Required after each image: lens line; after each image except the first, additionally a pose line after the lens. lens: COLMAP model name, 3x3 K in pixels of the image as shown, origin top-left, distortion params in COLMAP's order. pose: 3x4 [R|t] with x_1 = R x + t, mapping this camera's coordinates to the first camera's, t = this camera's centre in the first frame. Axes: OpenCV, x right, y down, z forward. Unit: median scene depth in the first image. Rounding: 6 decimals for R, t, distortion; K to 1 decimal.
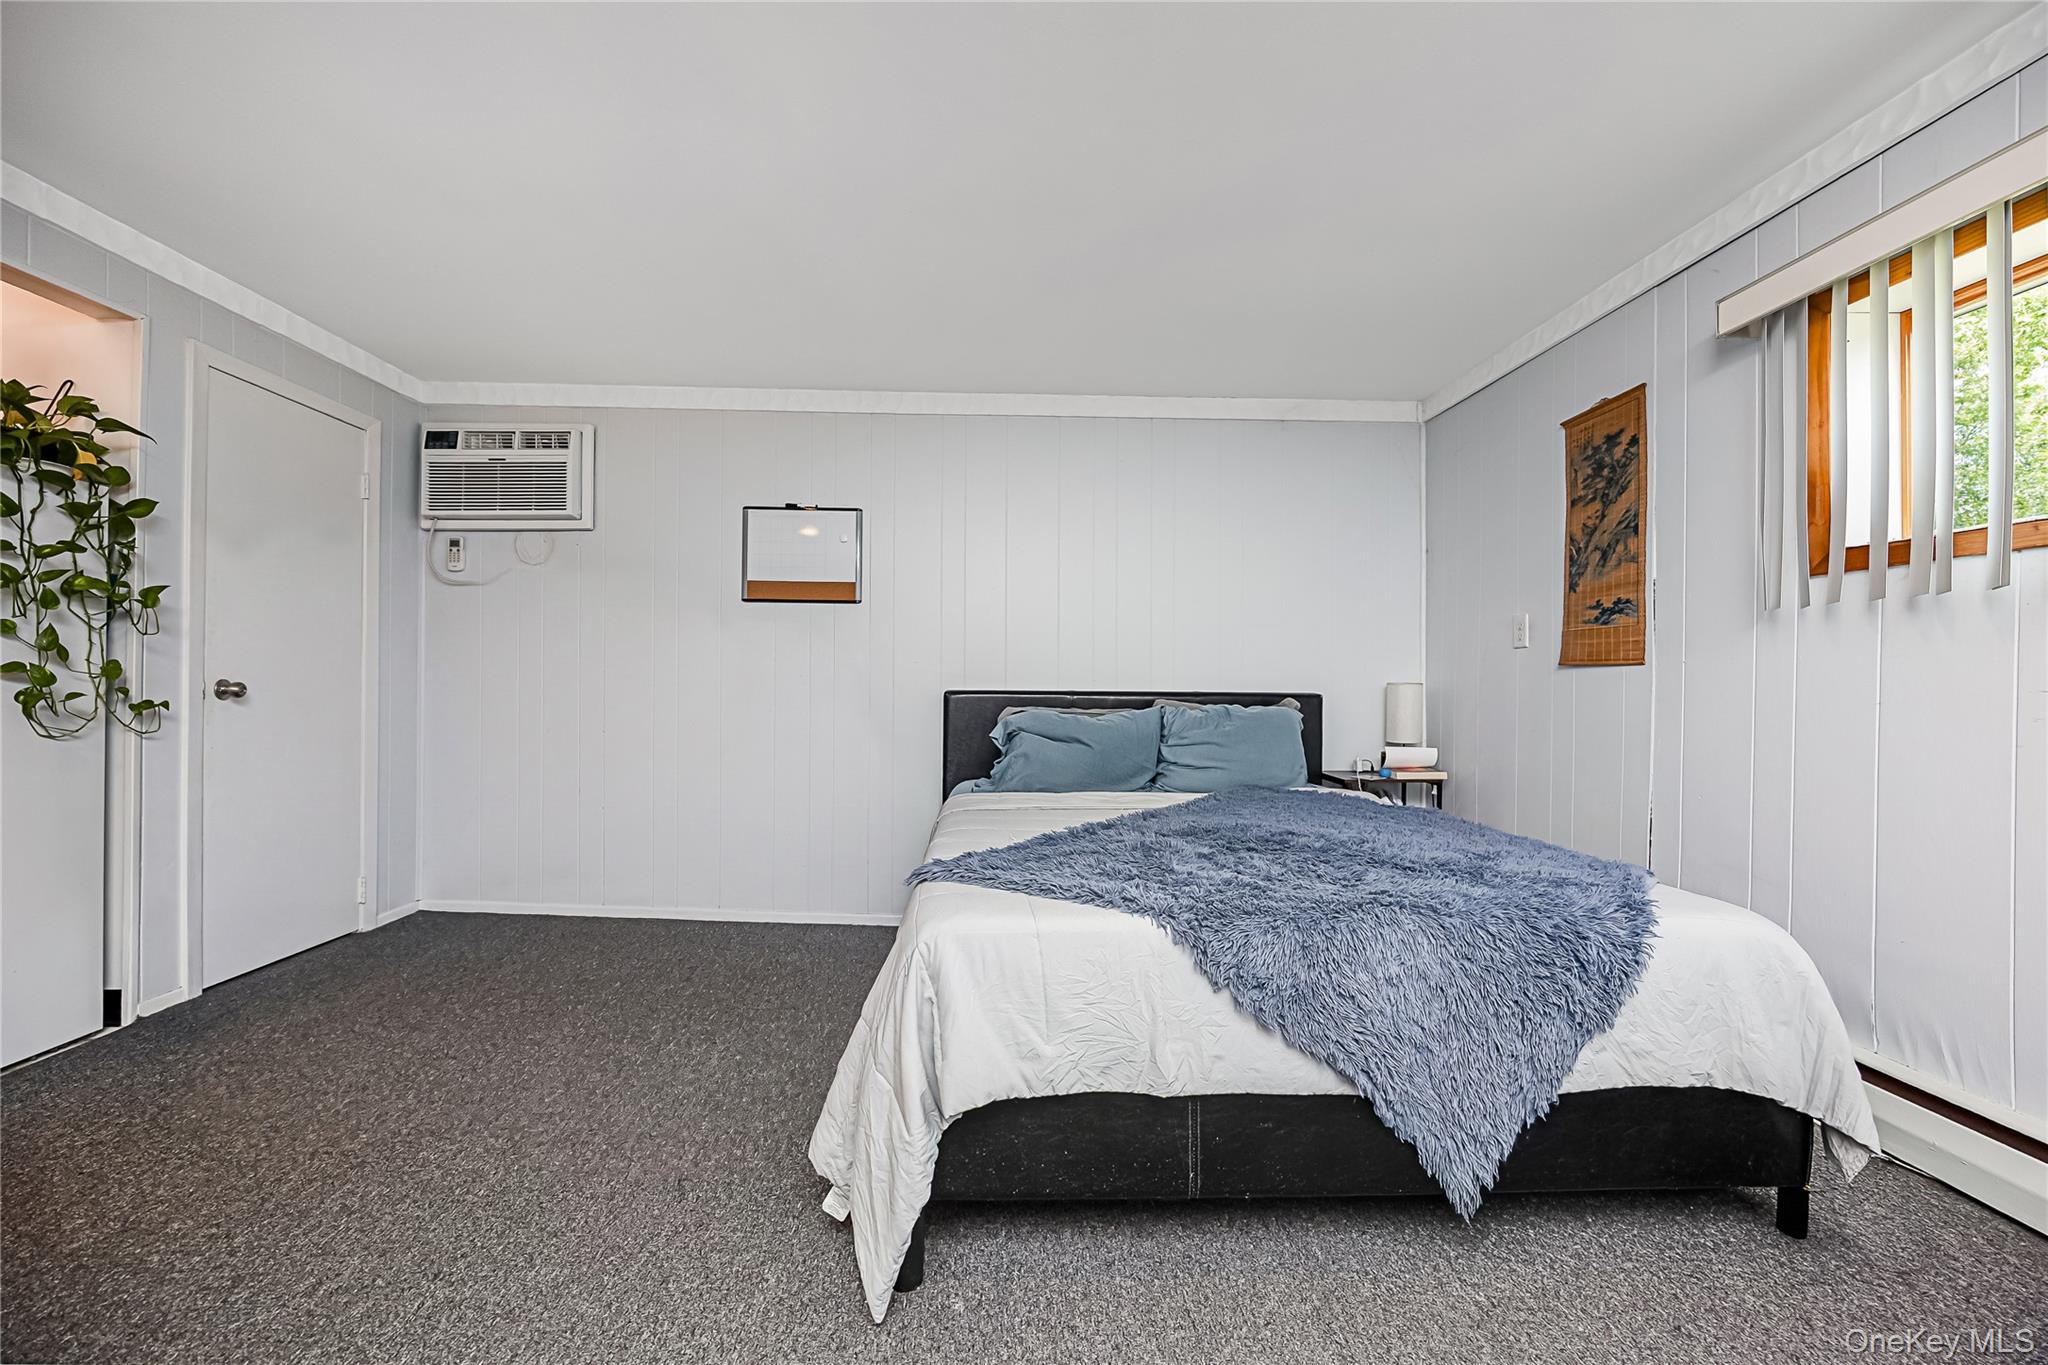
lens RADIAL K [[796.5, 0, 1028.2], [0, 796.5, 687.2], [0, 0, 1]] dist [-0.003237, 0.000296]
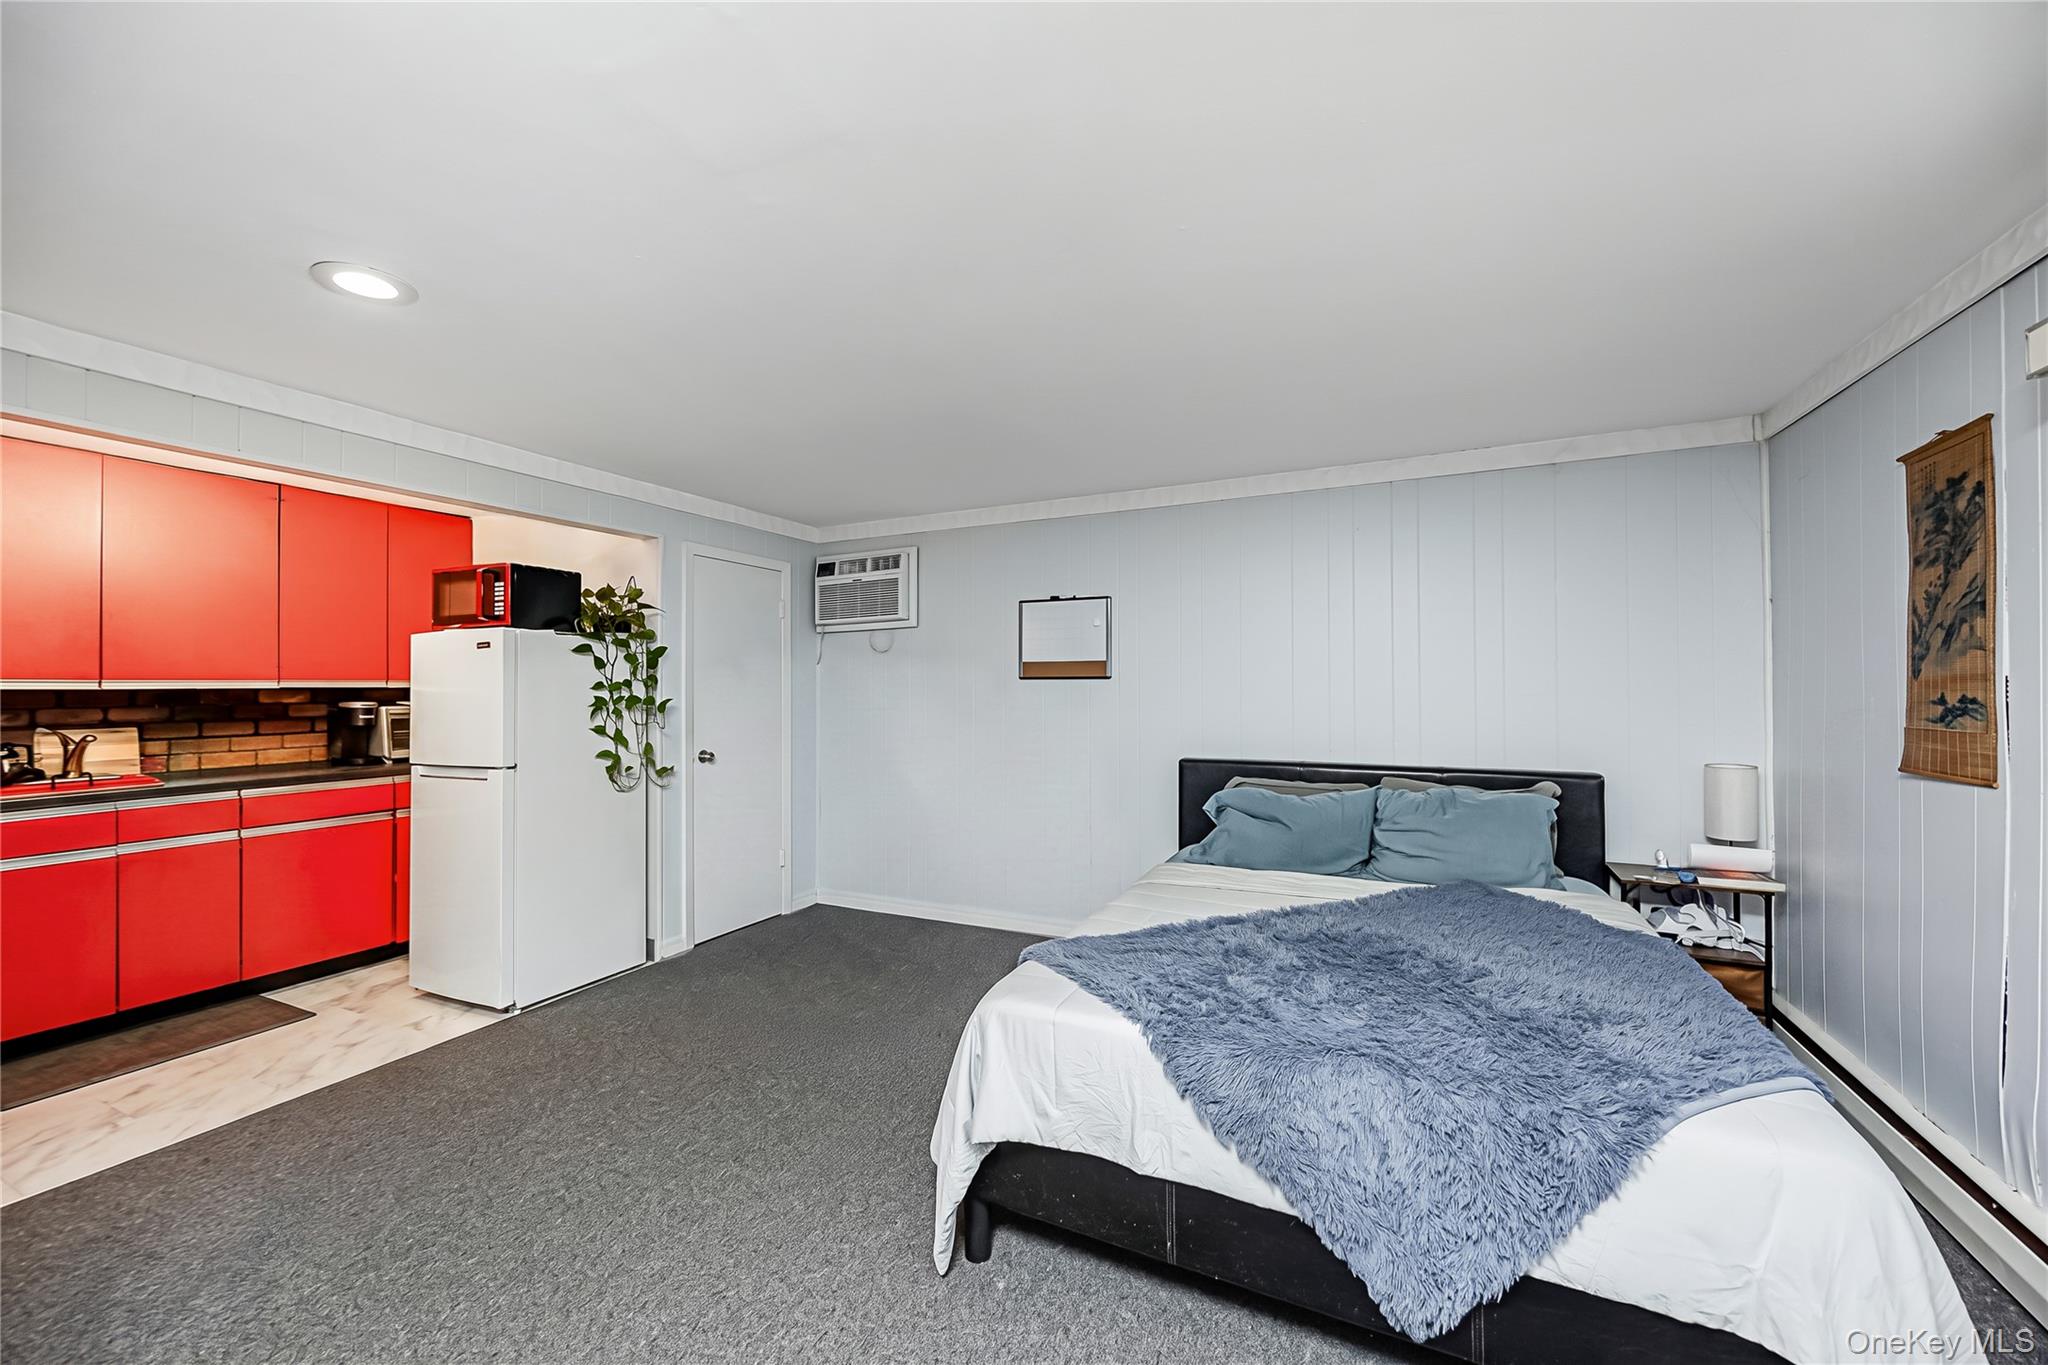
lens RADIAL K [[796.5, 0, 1018.5], [0, 796.5, 684.4], [0, 0, 1]] dist [-0.003237, 0.000296]
pose [[0.877149, -0.012864, -0.480046, 0.308901], [0.009843, 0.999913, -0.008809, -0.122107], [0.480118, 0.003002, 0.877199, -0.094531]]
